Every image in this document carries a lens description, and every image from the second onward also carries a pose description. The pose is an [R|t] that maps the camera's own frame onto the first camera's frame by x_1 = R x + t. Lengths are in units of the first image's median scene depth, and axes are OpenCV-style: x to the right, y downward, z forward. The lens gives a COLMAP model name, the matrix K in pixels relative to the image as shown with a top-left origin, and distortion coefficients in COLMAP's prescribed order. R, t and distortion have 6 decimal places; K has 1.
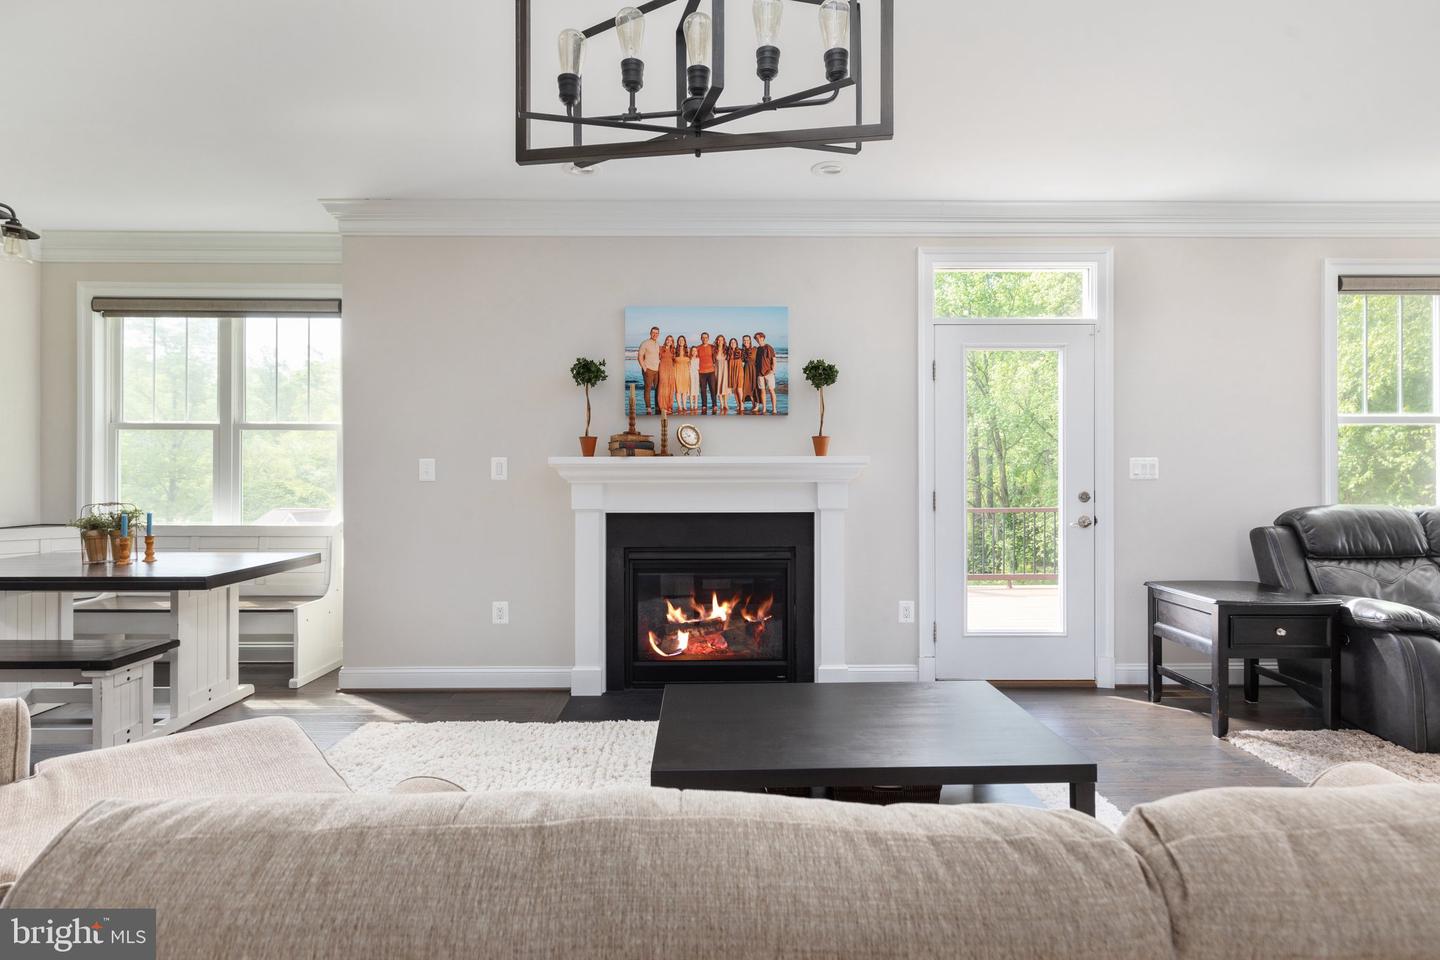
lens RADIAL K [[746.2, 0, 723.5], [0, 746.2, 470.6], [0, 0, 1]] dist [0.003983, 0.000457]
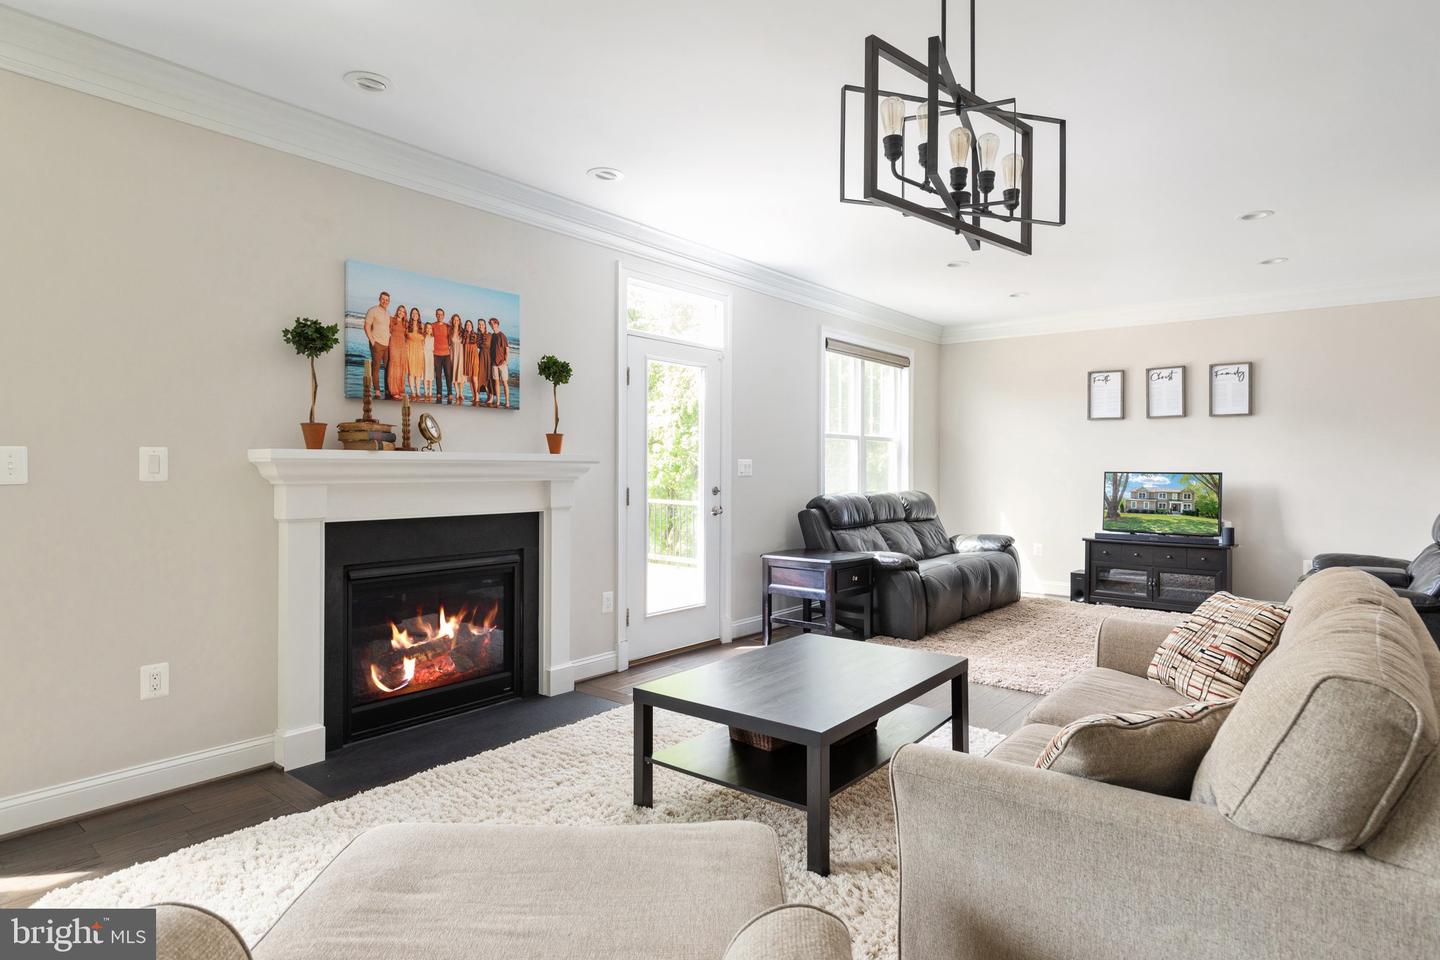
lens RADIAL K [[794.1, 0, 716.7], [0, 794.1, 467.3], [0, 0, 1]] dist [0.017098, -0.000780]
pose [[0.643102, 0.004666, 0.765766, -0.525740], [-0.004964, 0.999986, -0.001925, -0.000582], [-0.765764, -0.002563, 0.643116, 0.158903]]
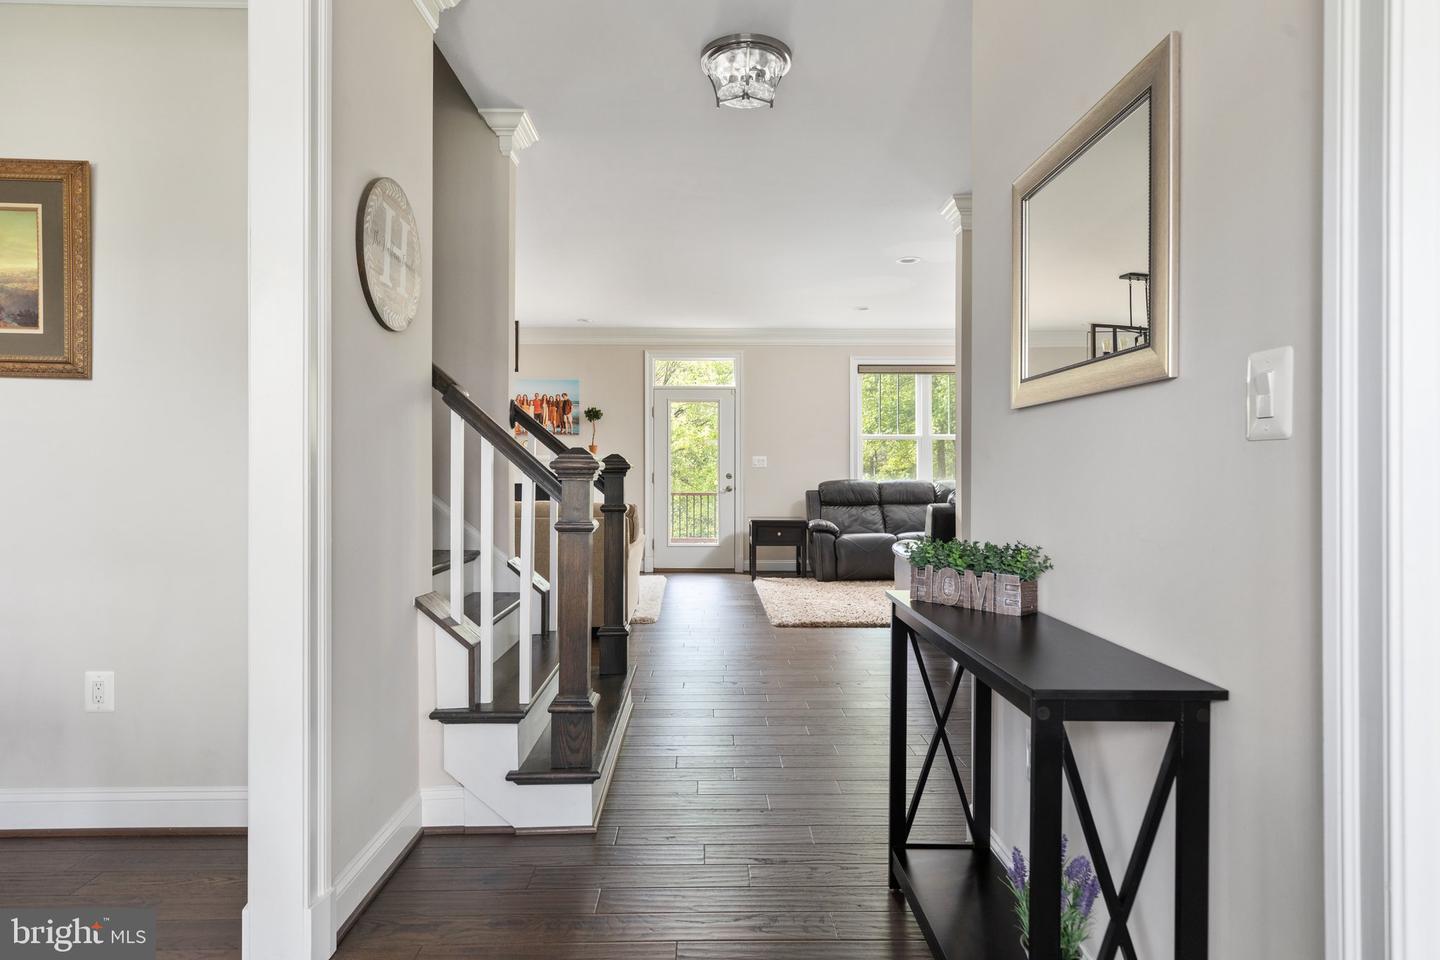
lens RADIAL K [[794.1, 0, 705.9], [0, 794.1, 472.5], [0, 0, 1]] dist [0.017098, -0.000780]
pose [[0.999996, 0.002212, -0.001987, 0.431905], [-0.002197, 0.999971, 0.007300, 0.010812], [0.002003, -0.007296, 0.999971, -1.126420]]
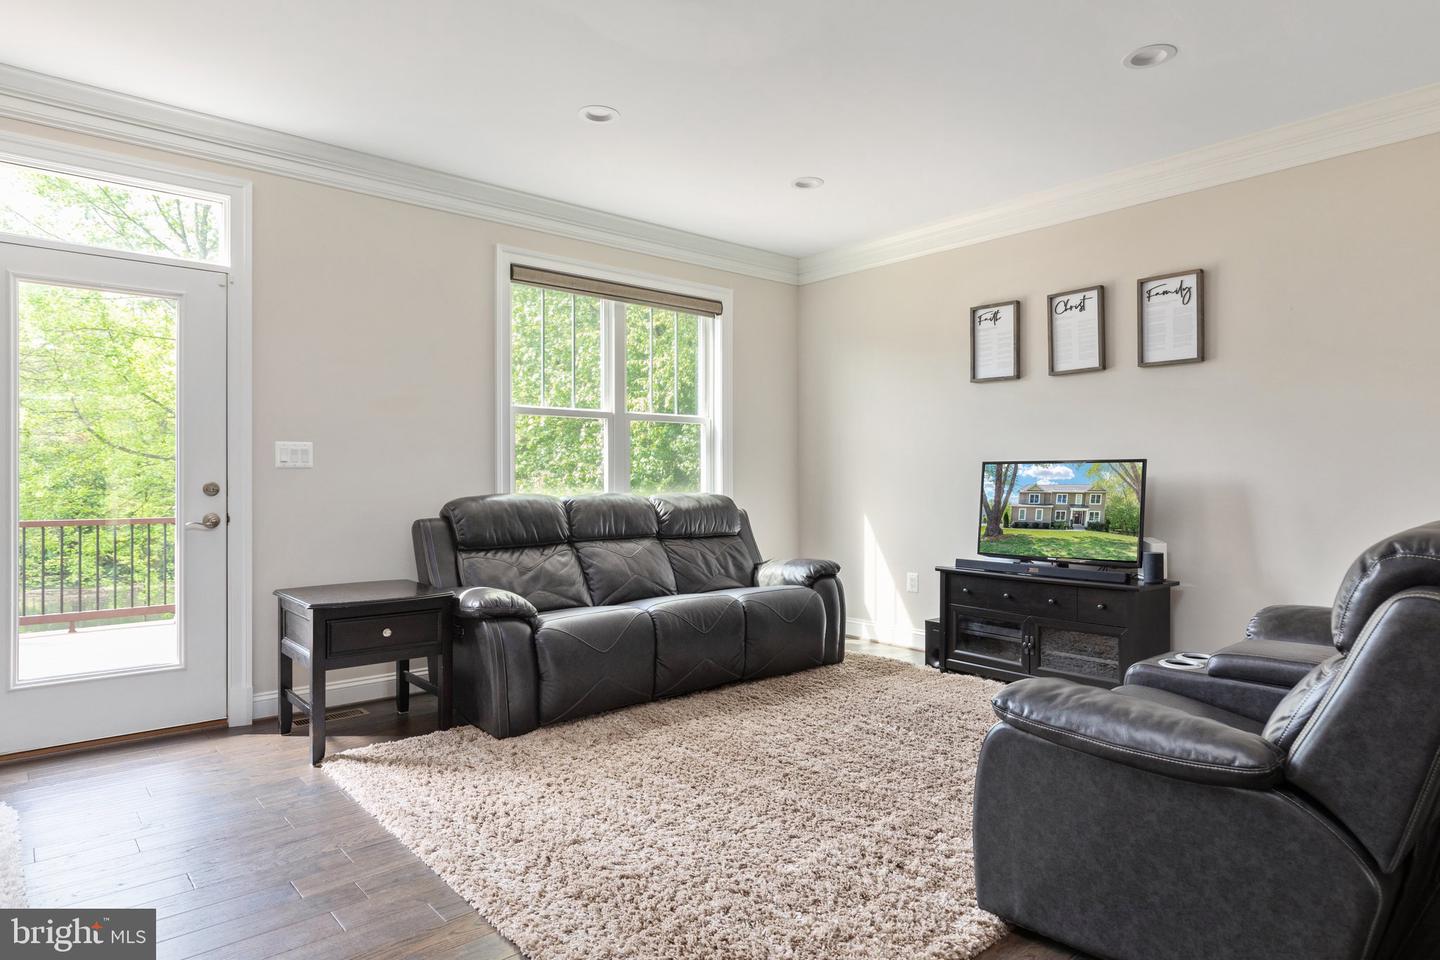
lens RADIAL K [[833.0, 0, 722.2], [0, 833.0, 480.0], [0, 0, 1]] dist [0.006482, 0.001262]
pose [[0.768831, 0.000652, 0.639452, 0.338634], [0.001201, 0.999996, -0.002464, 0.028801], [-0.639451, 0.002663, 0.768827, -0.024196]]
